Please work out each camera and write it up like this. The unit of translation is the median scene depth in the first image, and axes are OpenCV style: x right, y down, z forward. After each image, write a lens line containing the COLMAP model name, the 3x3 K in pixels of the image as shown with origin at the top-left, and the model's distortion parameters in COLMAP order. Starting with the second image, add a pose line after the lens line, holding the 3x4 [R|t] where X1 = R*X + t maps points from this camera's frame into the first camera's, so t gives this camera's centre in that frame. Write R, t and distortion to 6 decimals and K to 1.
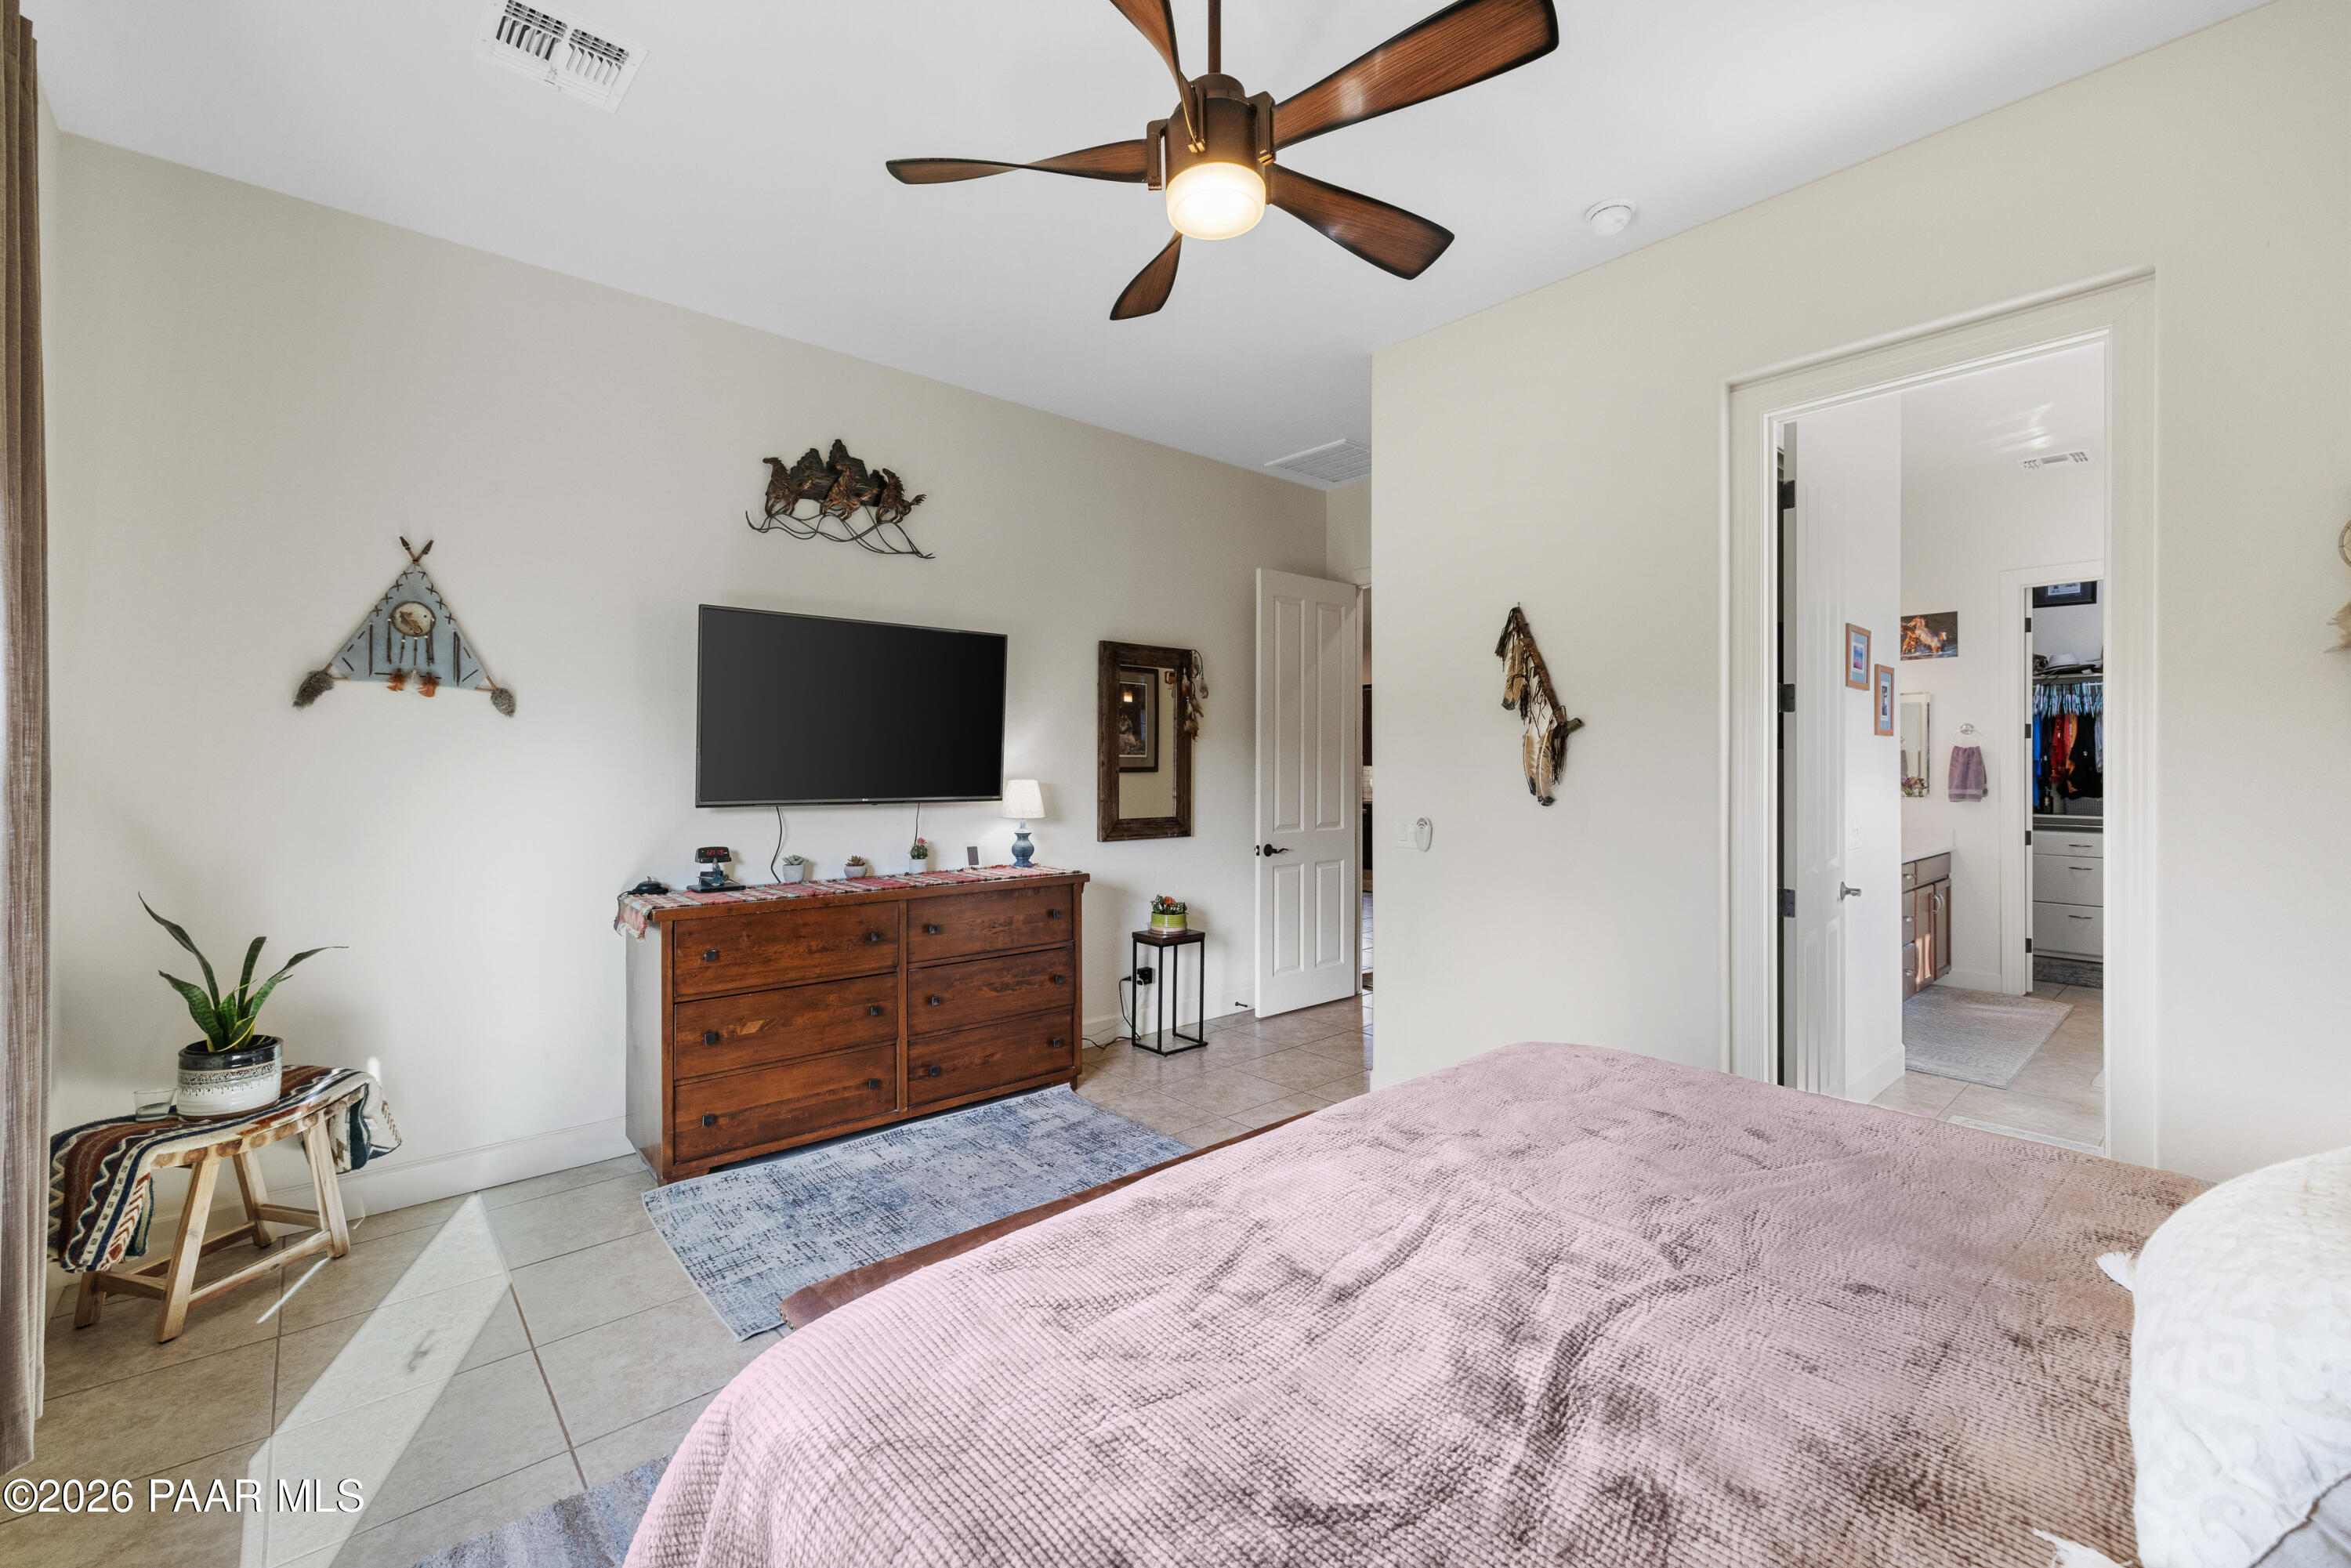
lens RADIAL K [[978.3, 0, 1166.7], [0, 978.3, 764.1], [0, 0, 1]] dist [0.000419, -0.000542]
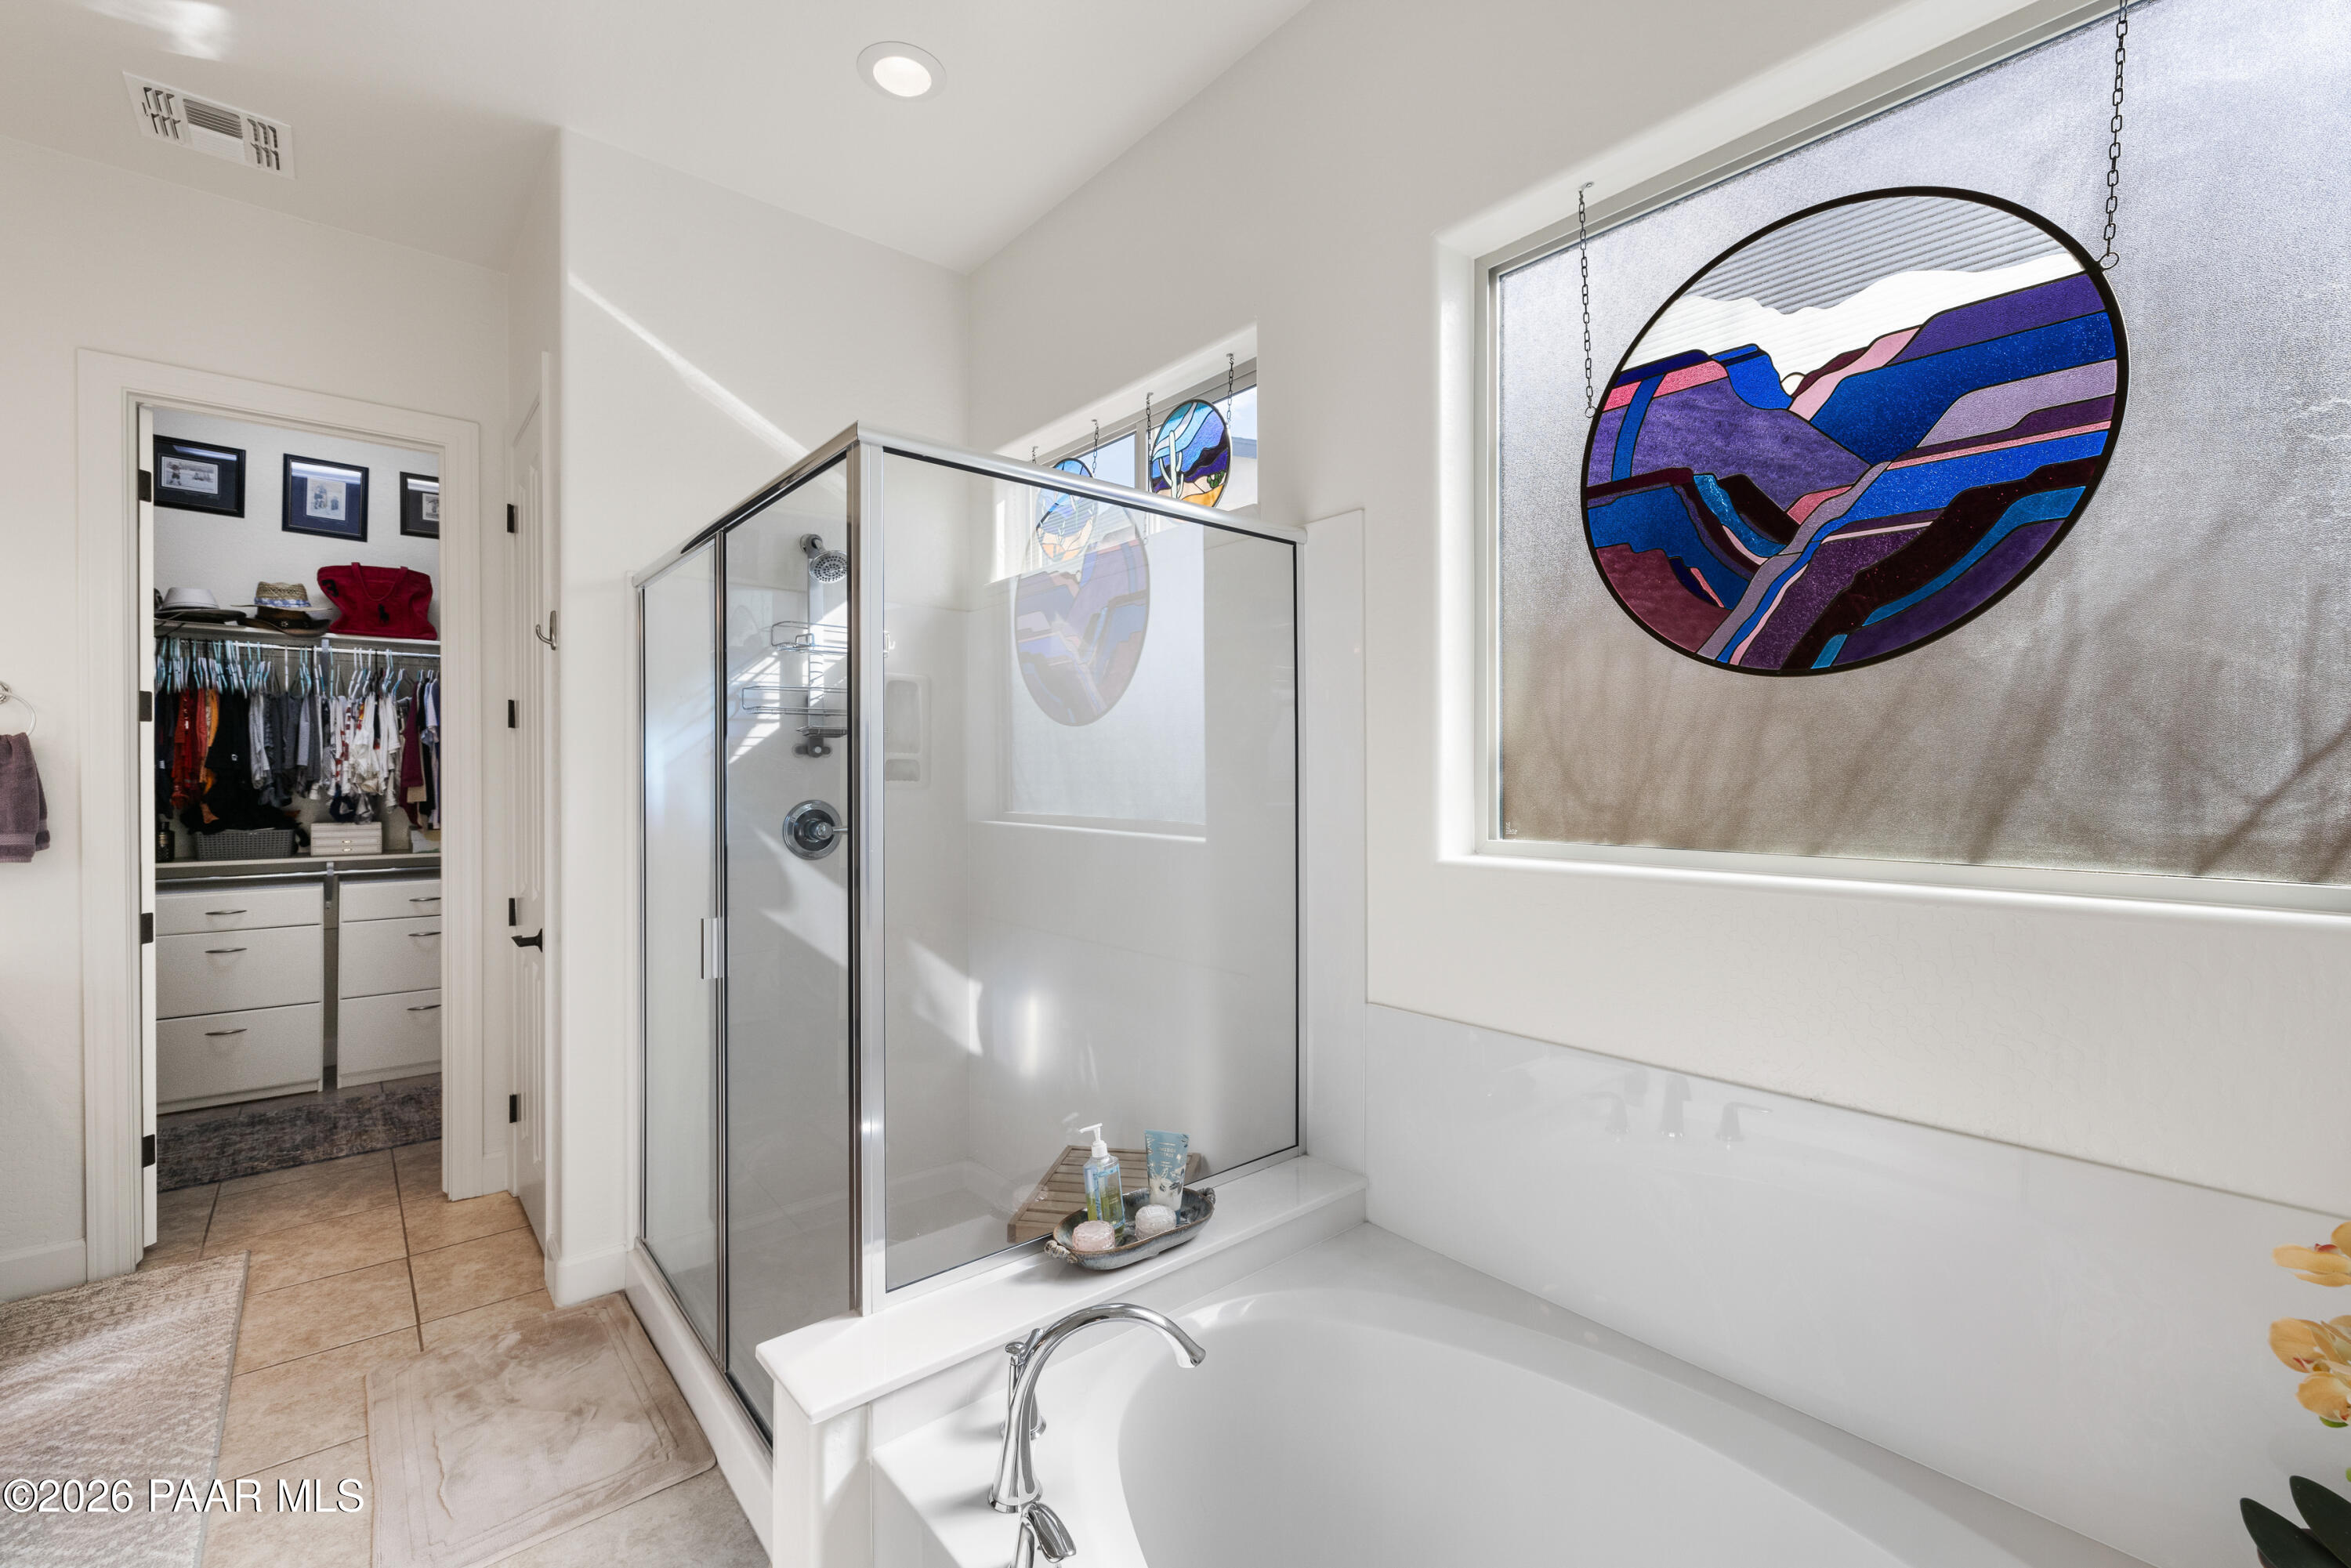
lens RADIAL K [[978.3, 0, 1167.5], [0, 978.3, 780.3], [0, 0, 1]] dist [0.000419, -0.000542]
pose [[0.011648, -0.003912, 0.999925, 0.390101], [-0.001584, 0.999991, 0.003930, 0.000004], [-0.999931, -0.001629, 0.011642, 0.473446]]
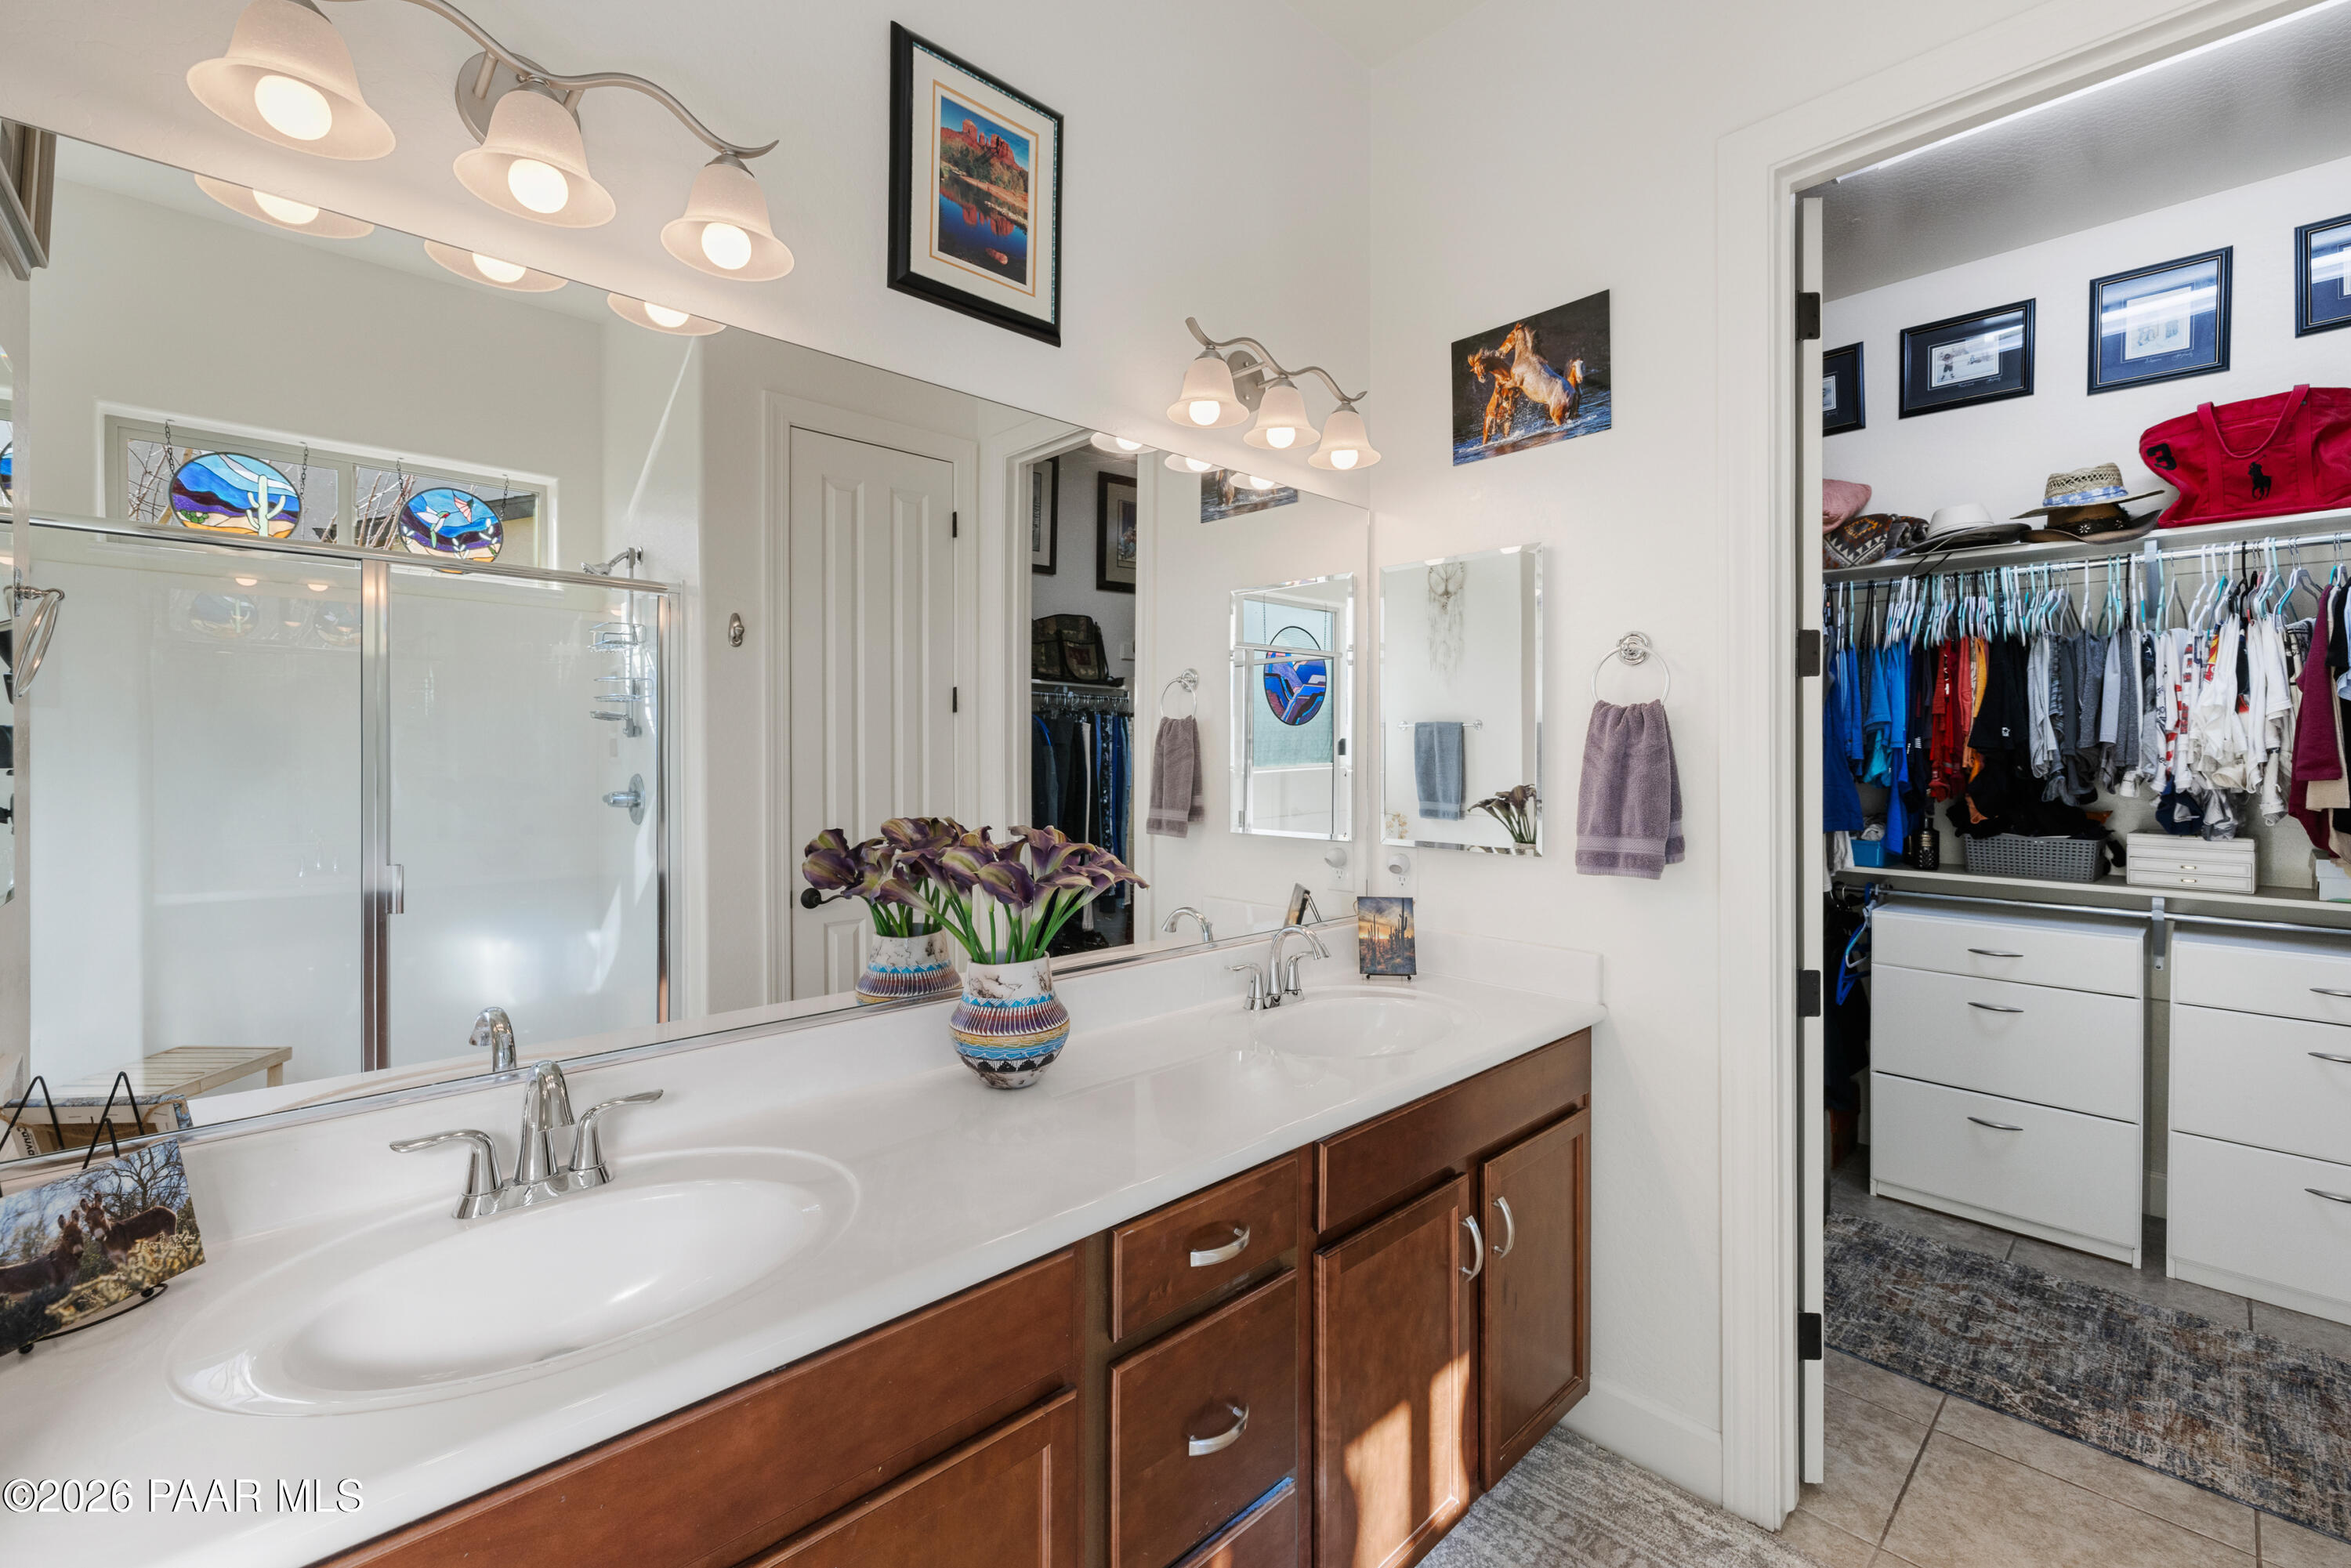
lens RADIAL K [[978.3, 0, 1186.7], [0, 978.3, 747.6], [0, 0, 1]] dist [0.000419, -0.000542]
pose [[0.999438, 0.003621, 0.033316, 0.647370], [-0.003511, 0.999988, -0.003362, -0.001618], [-0.033328, 0.003244, 0.999439, 0.668572]]
